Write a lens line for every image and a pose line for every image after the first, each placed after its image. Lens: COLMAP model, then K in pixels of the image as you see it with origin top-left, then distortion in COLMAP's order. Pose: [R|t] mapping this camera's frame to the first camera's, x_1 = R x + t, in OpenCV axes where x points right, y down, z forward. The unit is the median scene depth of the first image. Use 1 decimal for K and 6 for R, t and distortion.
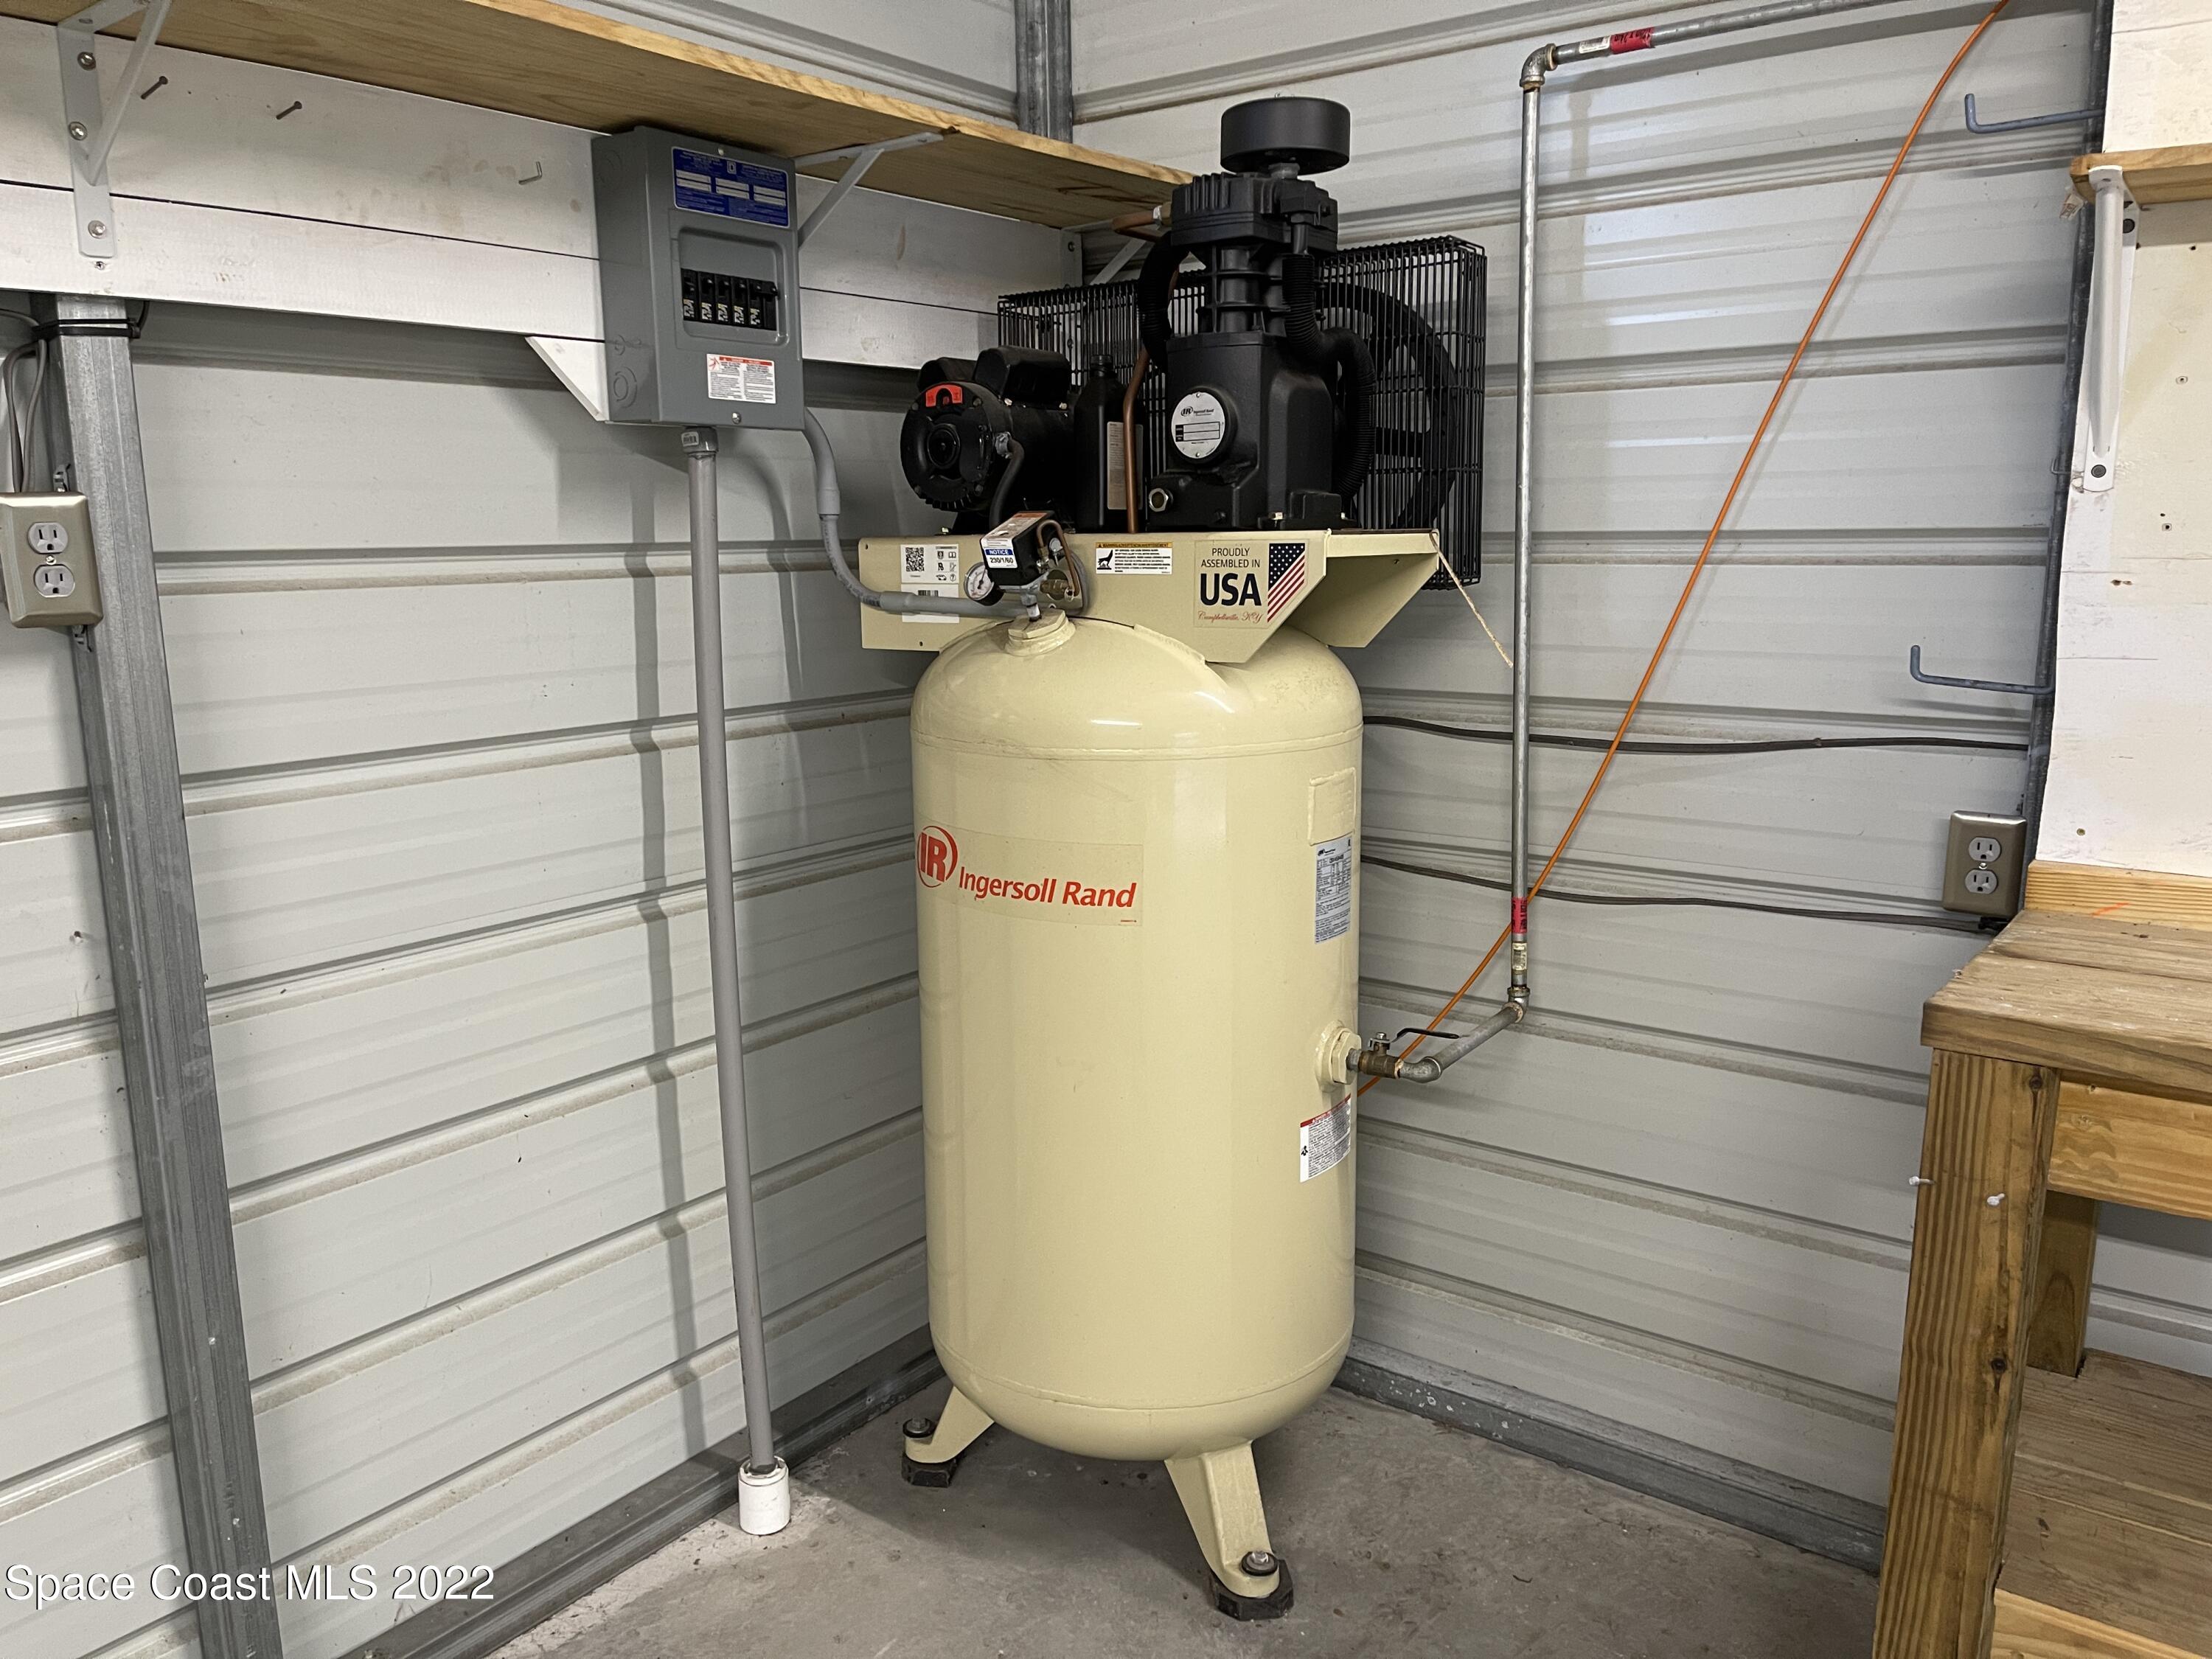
lens RADIAL K [[1661.0, 0, 1106.0], [0, 1661.0, 829.5], [0, 0, 1]] dist [0.060882, -0.092503]
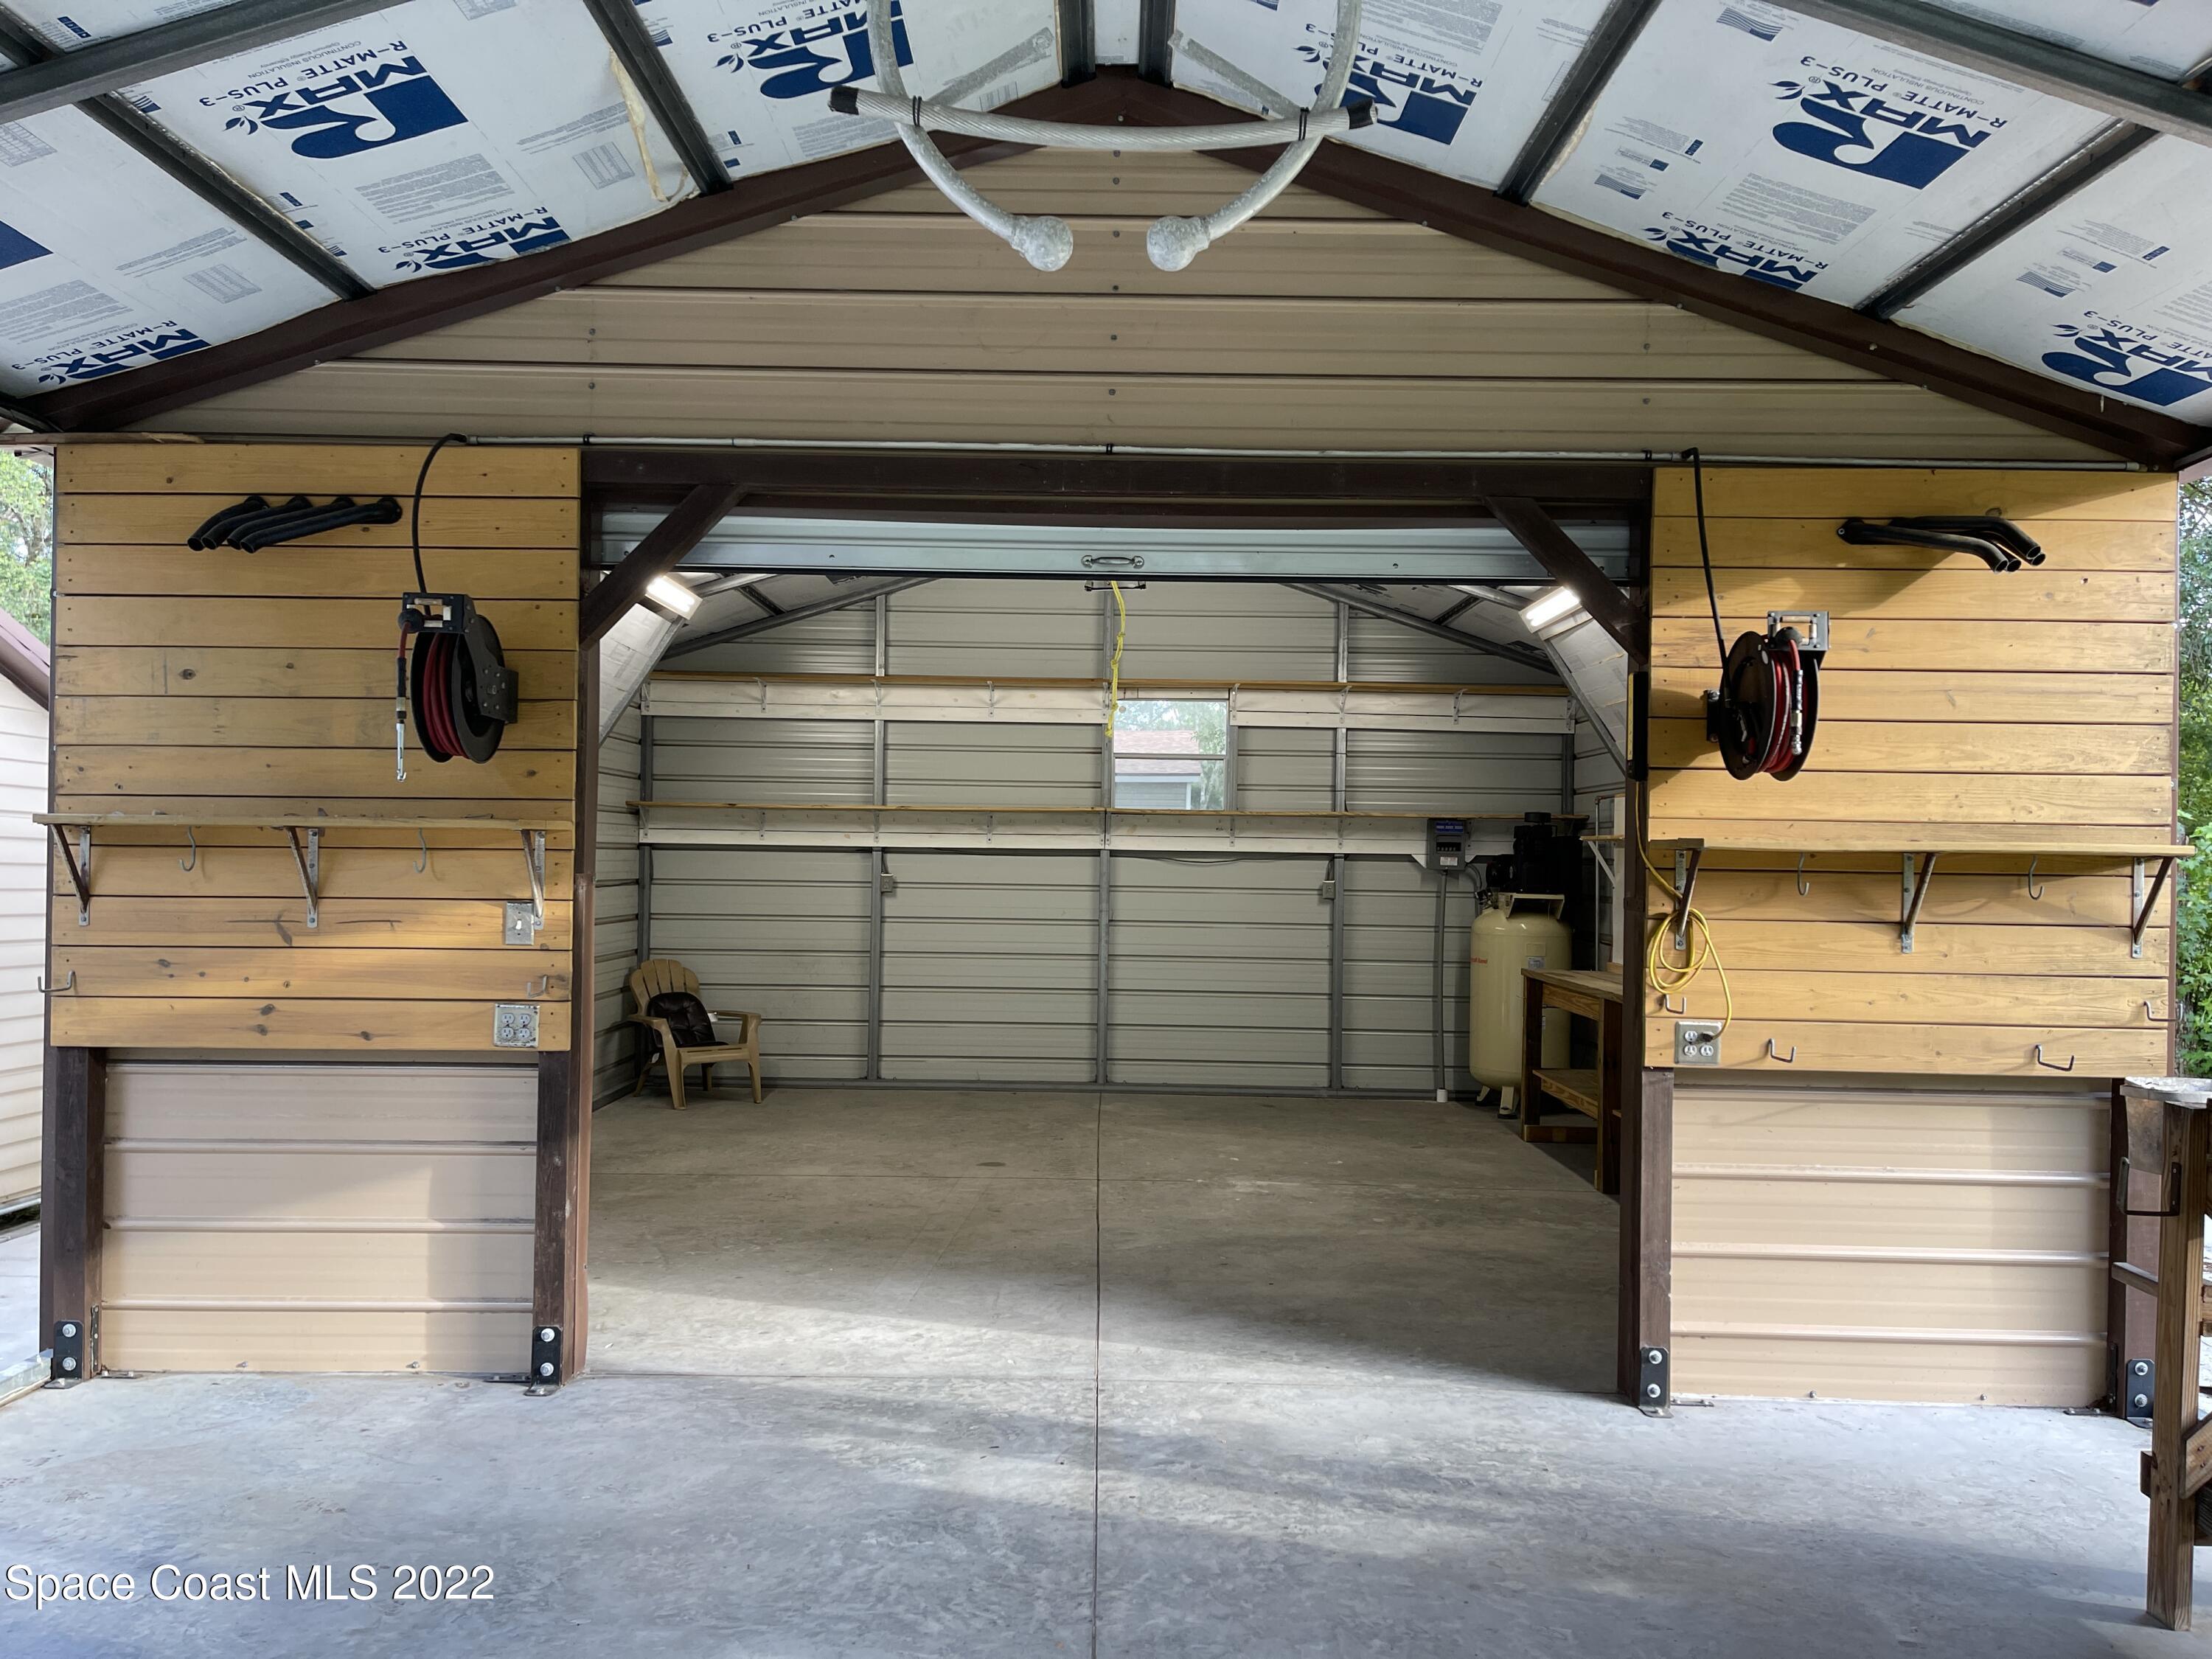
lens RADIAL K [[1661.0, 0, 1106.0], [0, 1661.0, 829.5], [0, 0, 1]] dist [0.060882, -0.092503]
pose [[0.600342, 0.006567, -0.799716, 3.331105], [-0.169818, 0.978210, -0.119449, 0.444446], [0.781506, 0.207516, 0.588376, -2.958362]]
